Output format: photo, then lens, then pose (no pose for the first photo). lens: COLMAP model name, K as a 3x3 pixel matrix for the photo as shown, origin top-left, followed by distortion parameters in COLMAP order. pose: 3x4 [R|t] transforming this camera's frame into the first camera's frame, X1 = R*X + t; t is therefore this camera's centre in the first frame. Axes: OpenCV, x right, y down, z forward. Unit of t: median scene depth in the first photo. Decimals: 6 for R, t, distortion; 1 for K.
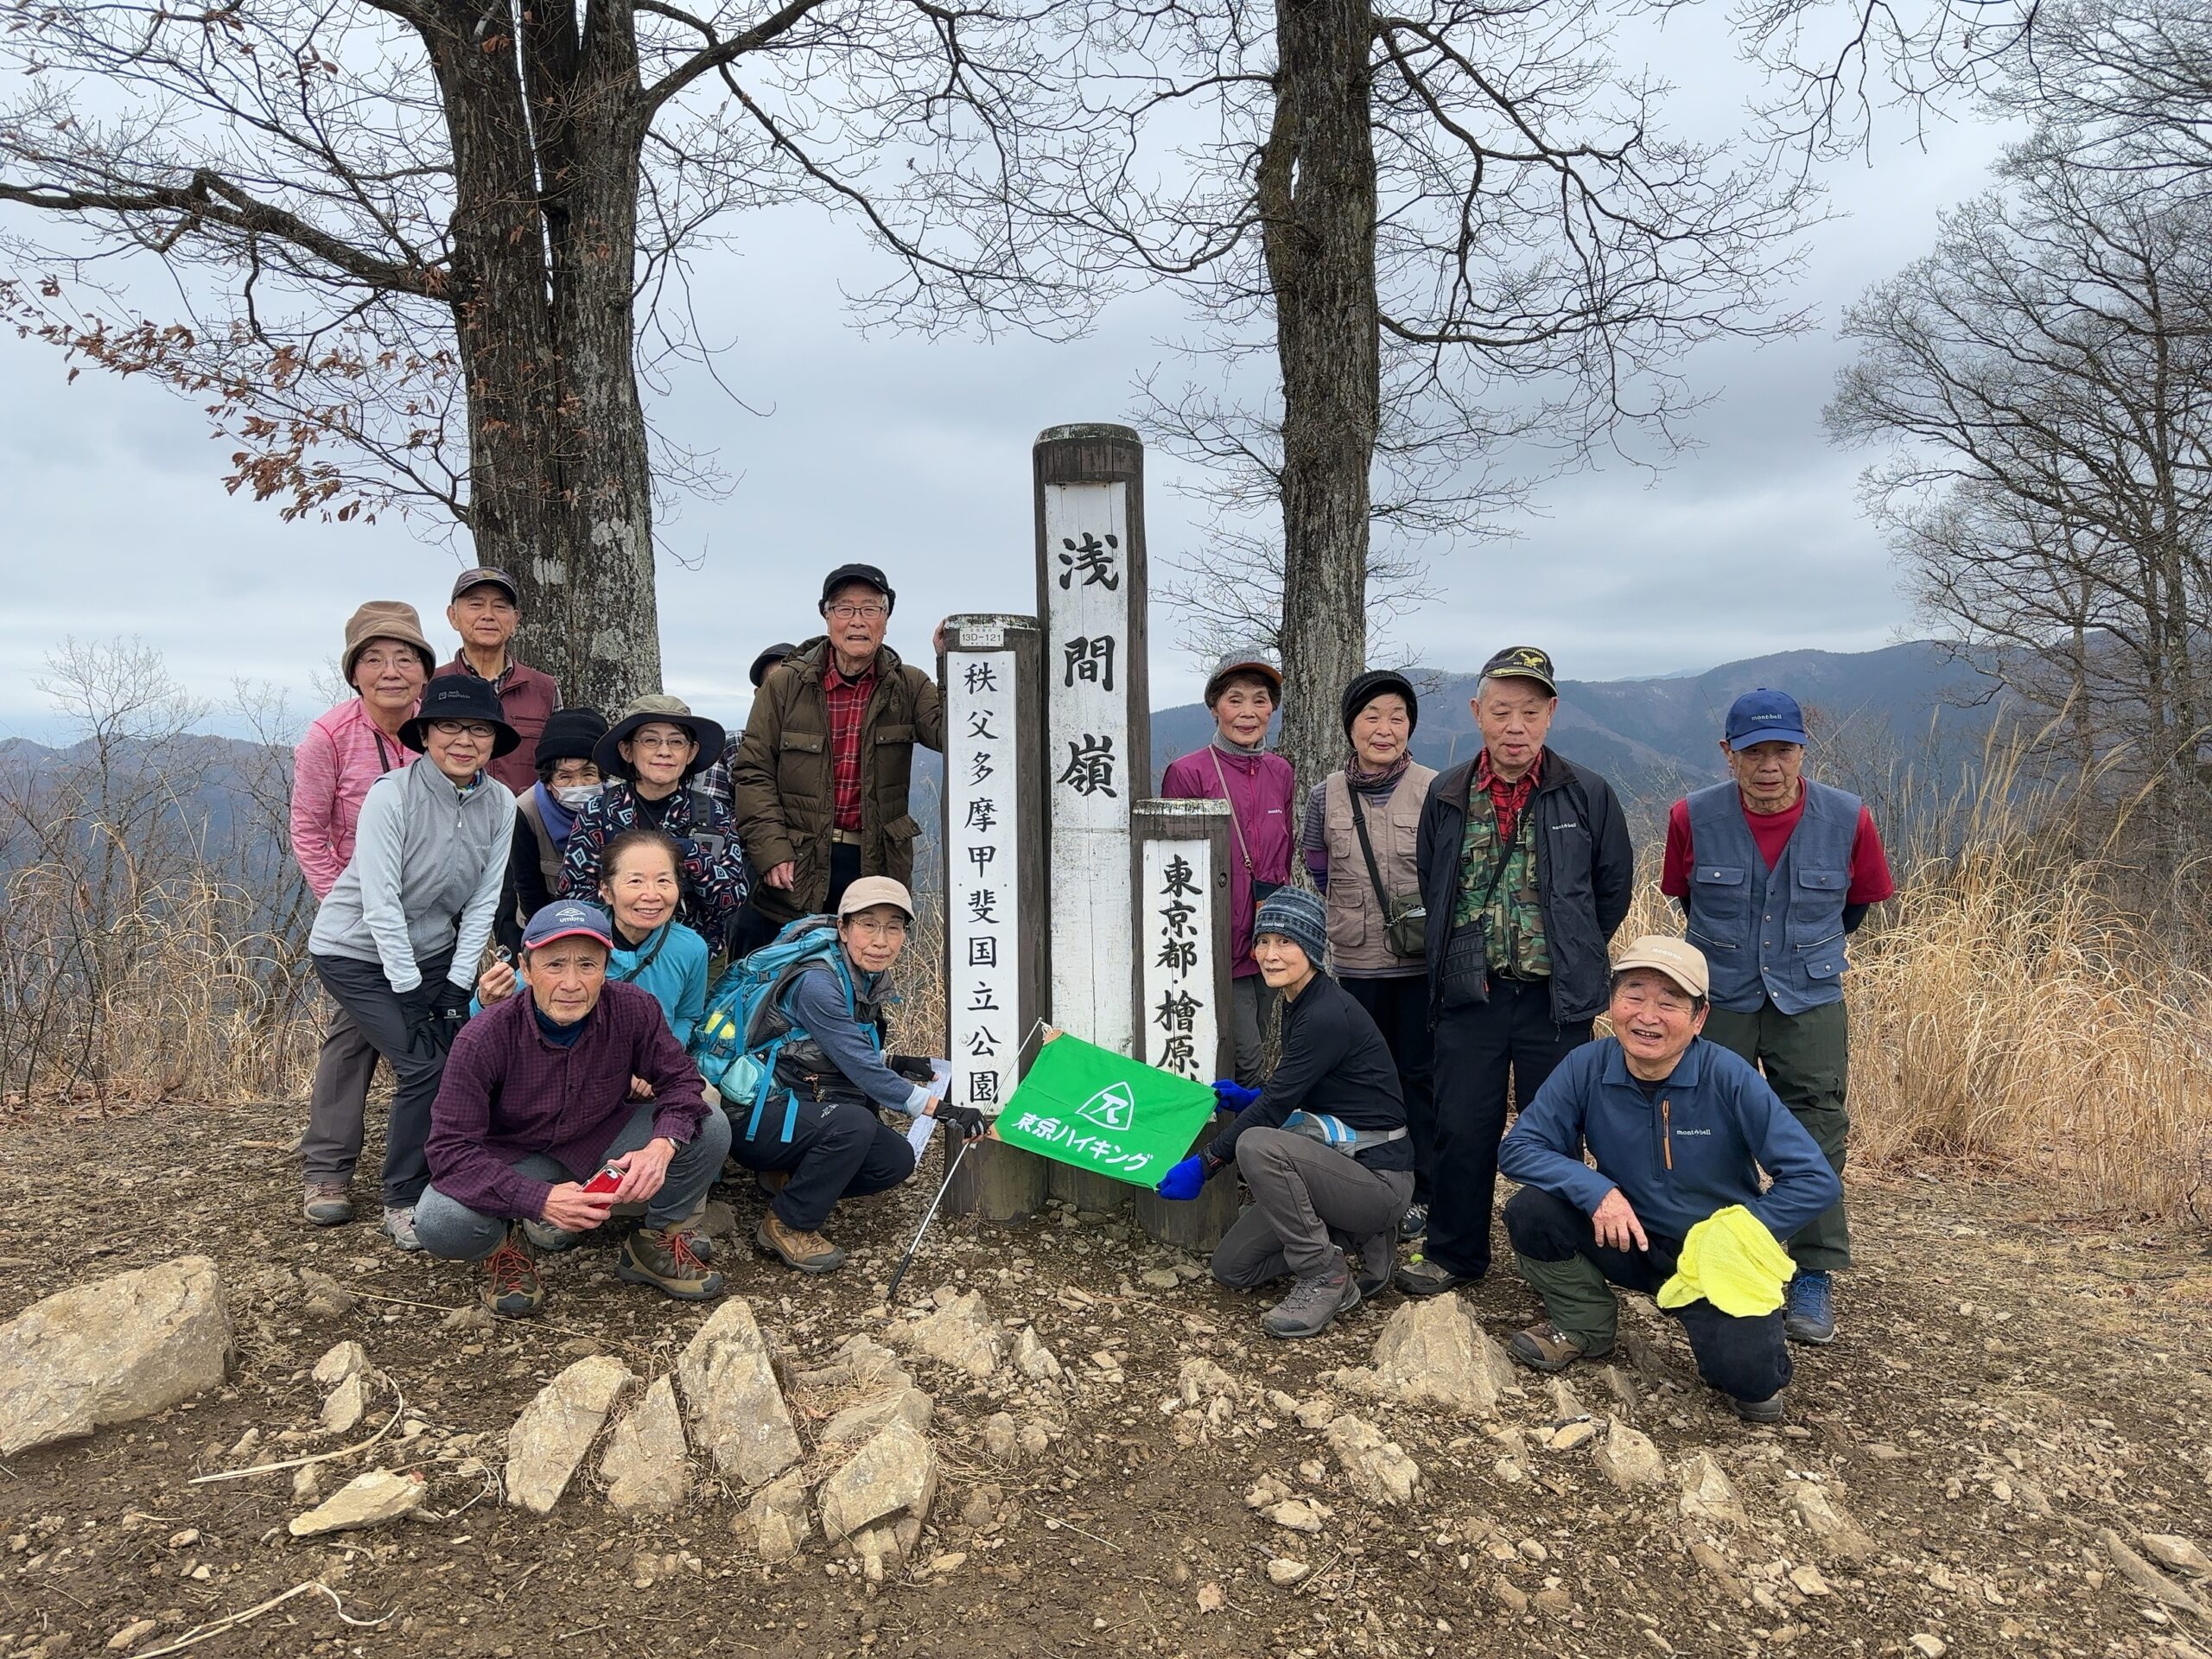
lens RADIAL K [[1595.3, 0, 1120.9], [0, 1595.3, 864.2], [0, 0, 1]] dist [-0.005603, -0.000976]
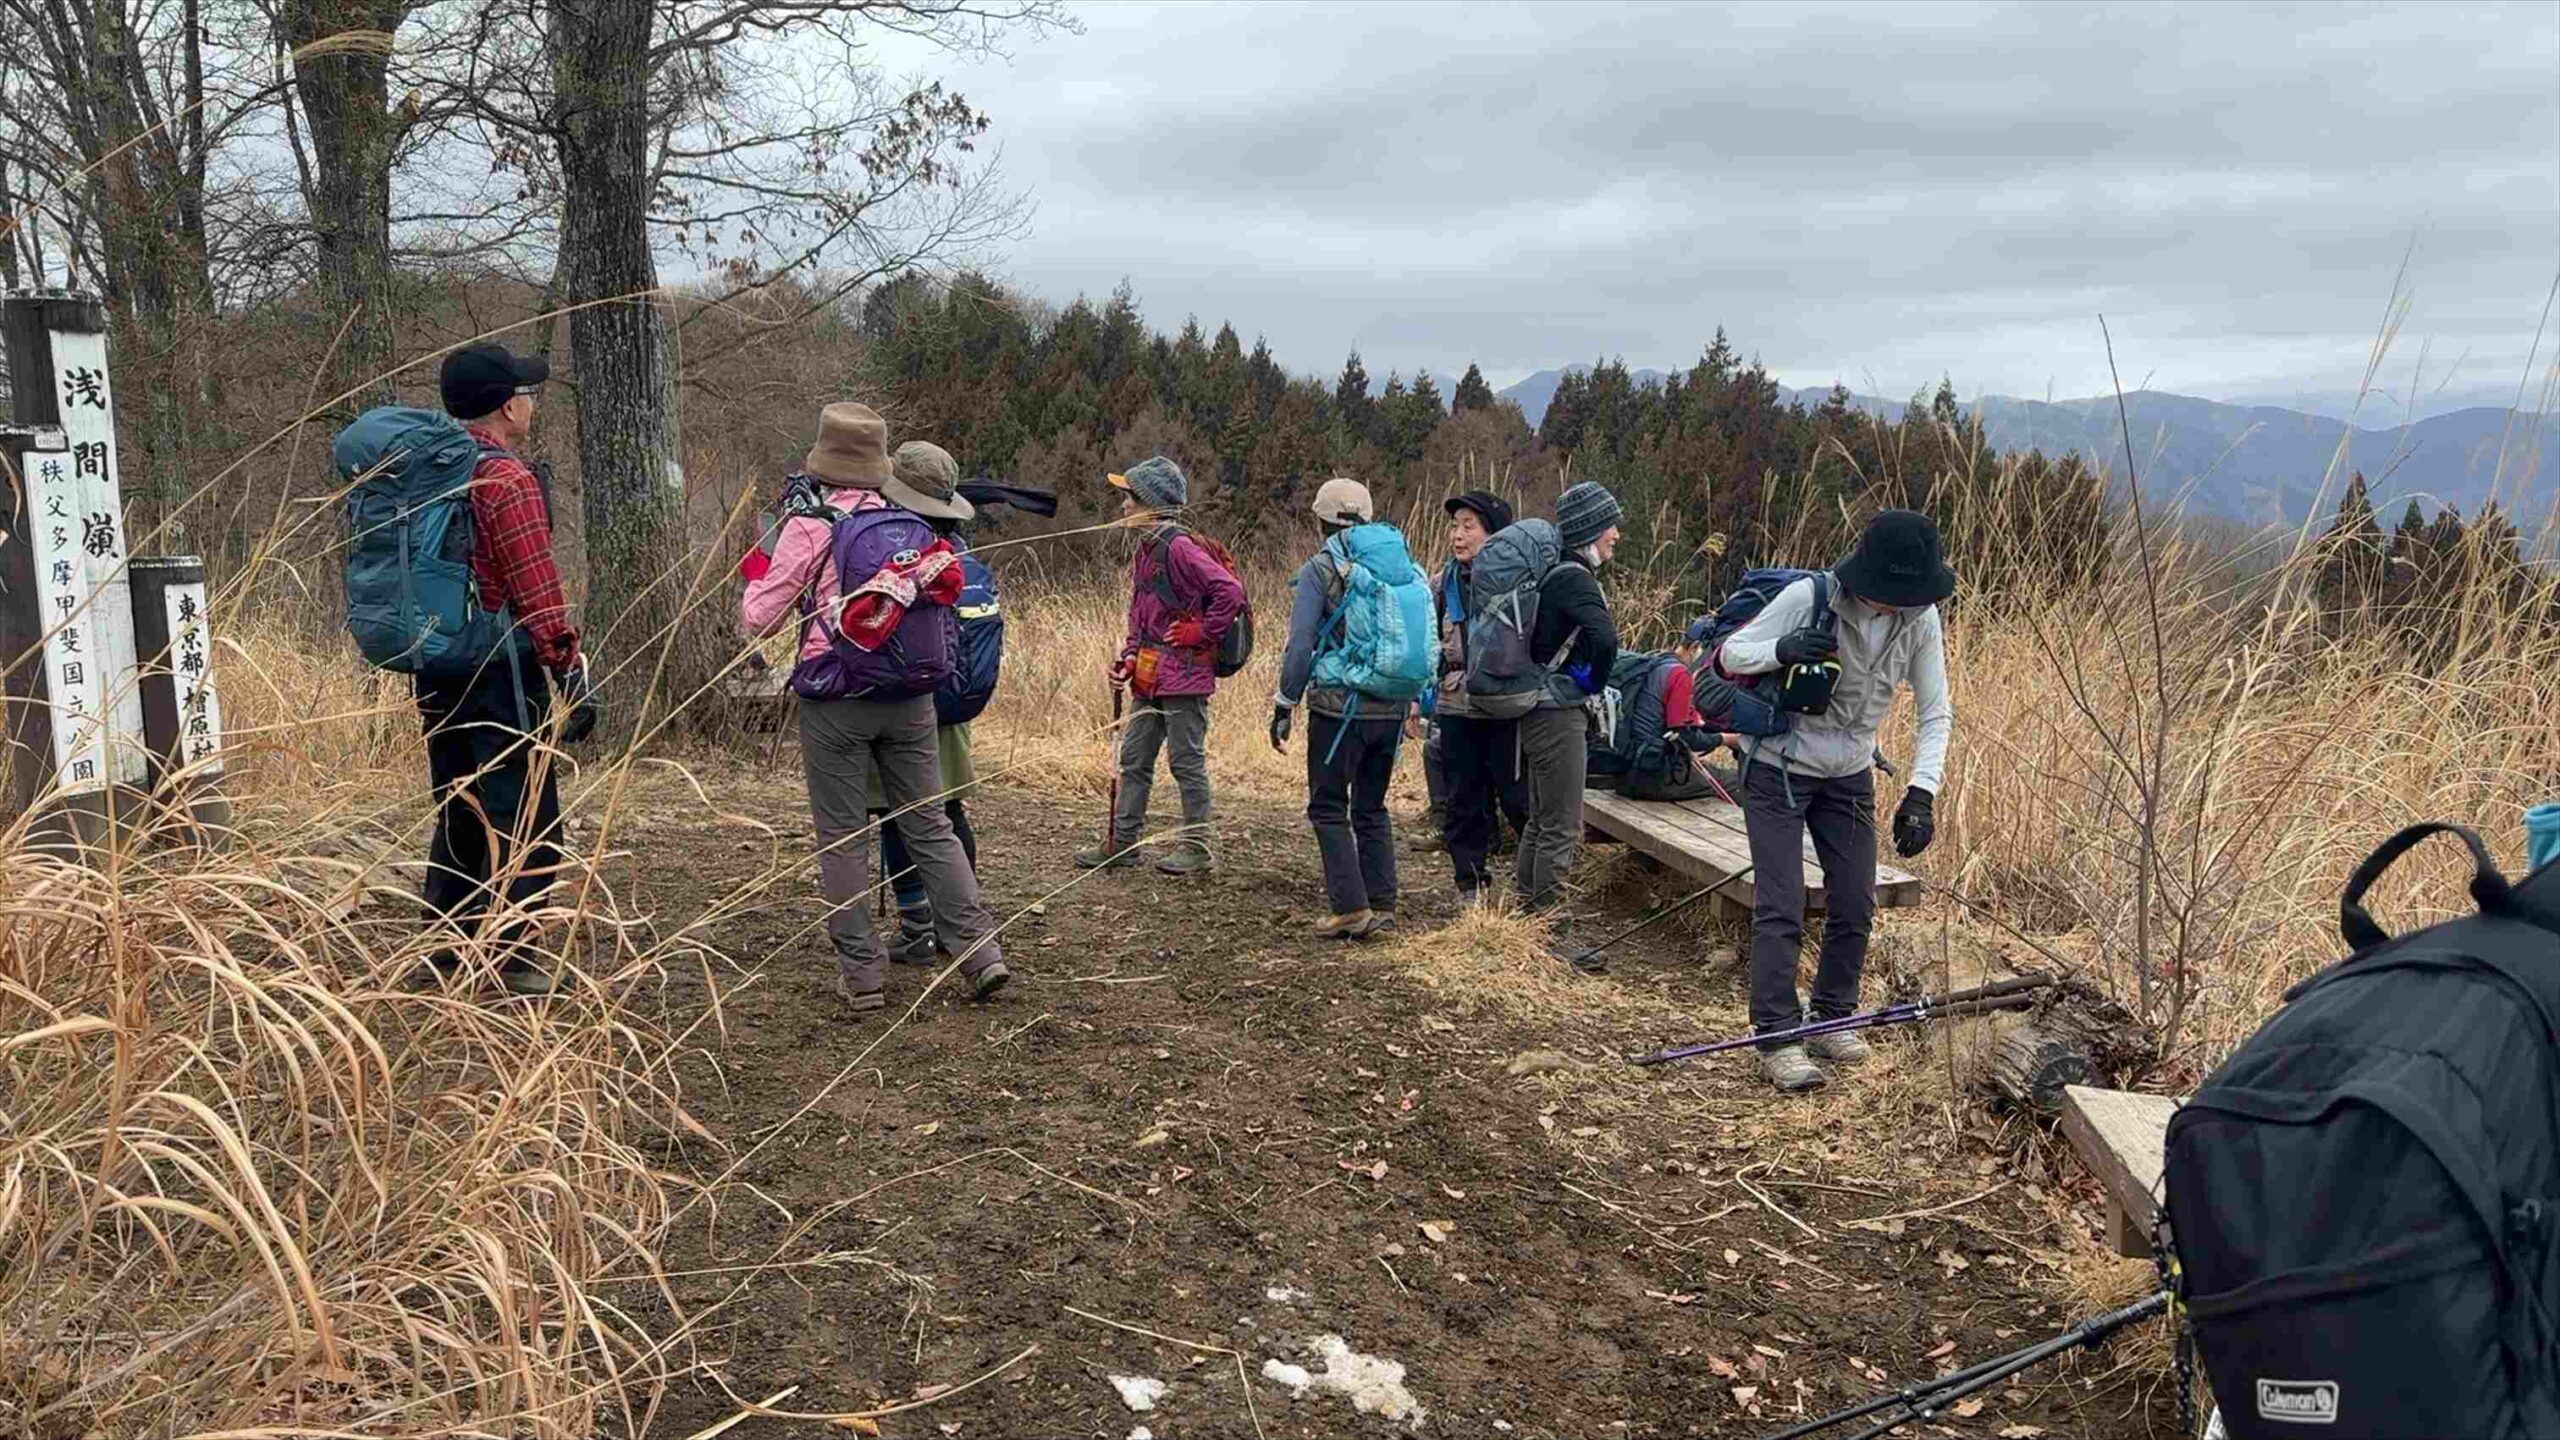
lens RADIAL K [[1856.6, 0, 1283.1], [0, 1856.6, 731.0], [0, 0, 1]] dist [0.009998, 0.002827]
pose [[0.174623, -0.125618, 0.976589, -1.460267], [0.088791, 0.989797, 0.111440, 0.017428], [-0.980624, 0.067252, 0.183995, -0.301436]]
